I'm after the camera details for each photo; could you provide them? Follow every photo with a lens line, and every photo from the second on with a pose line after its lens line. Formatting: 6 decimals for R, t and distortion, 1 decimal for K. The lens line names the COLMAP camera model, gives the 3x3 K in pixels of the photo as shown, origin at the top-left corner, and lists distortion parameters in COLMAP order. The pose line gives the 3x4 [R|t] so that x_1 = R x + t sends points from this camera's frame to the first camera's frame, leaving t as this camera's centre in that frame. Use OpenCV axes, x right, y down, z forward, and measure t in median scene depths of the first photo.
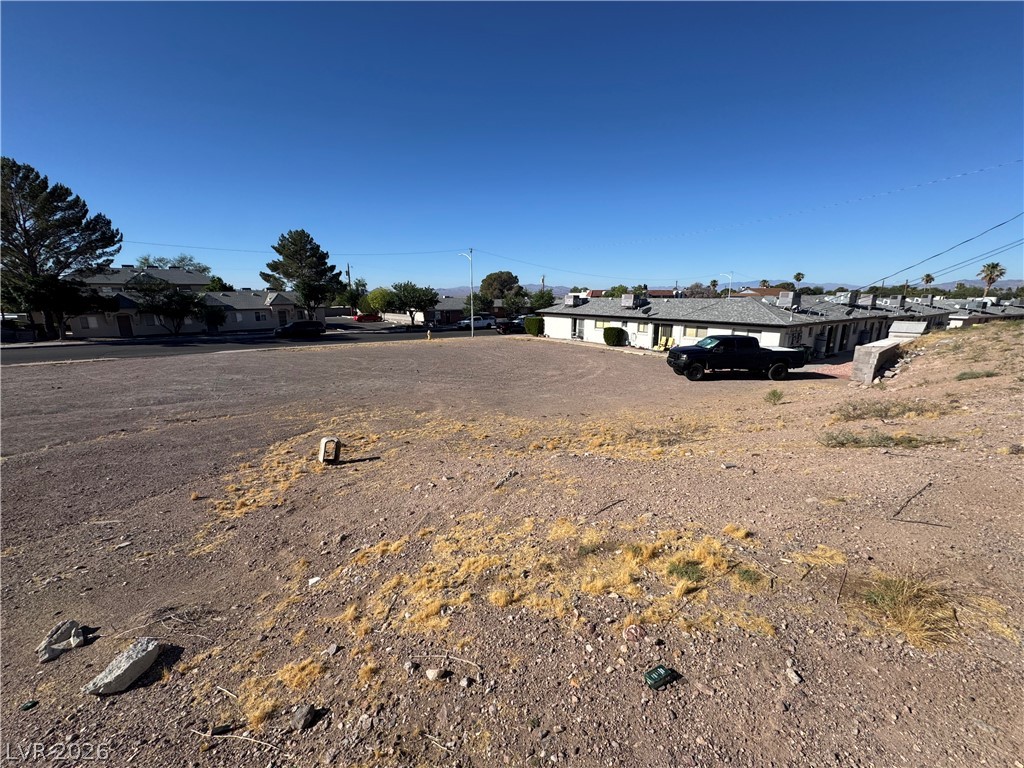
lens RADIAL K [[407.7, 0, 511.8], [0, 407.7, 384.1], [0, 0, 1]] dist [-0.002787, 0.000430]
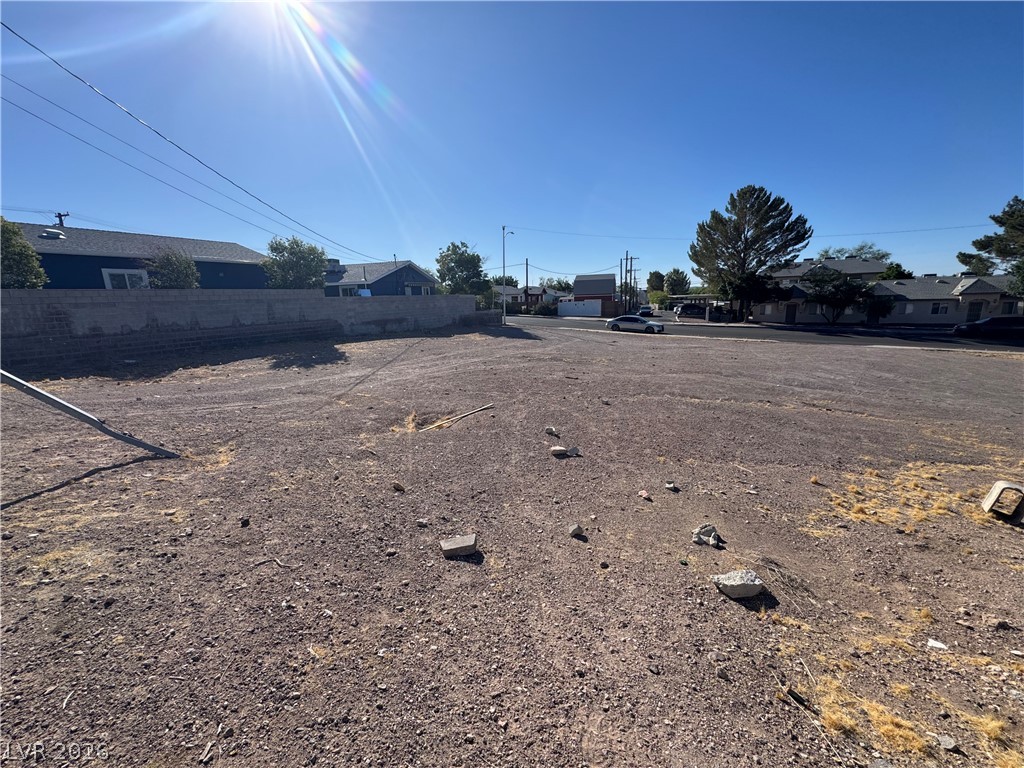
lens RADIAL K [[407.7, 0, 511.8], [0, 407.7, 384.1], [0, 0, 1]] dist [-0.002787, 0.000430]
pose [[0.222007, 0.203393, -0.953595, -0.006011], [-0.180810, 0.969627, 0.164717, 0.003830], [0.958134, 0.135852, 0.252039, -0.013917]]
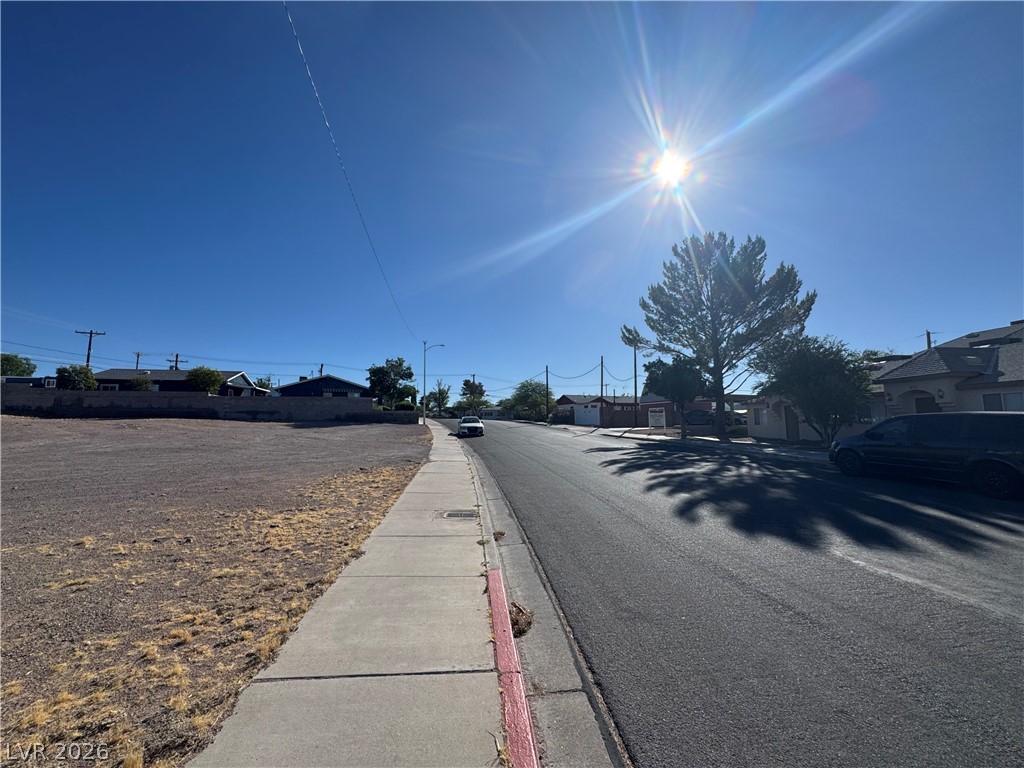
lens RADIAL K [[407.7, 0, 511.8], [0, 407.7, 384.1], [0, 0, 1]] dist [-0.002787, 0.000430]
pose [[-0.584417, -0.070605, -0.808376, -0.784716], [-0.162032, 0.986299, 0.030996, -0.531301], [0.795112, 0.149097, -0.587850, 3.562259]]
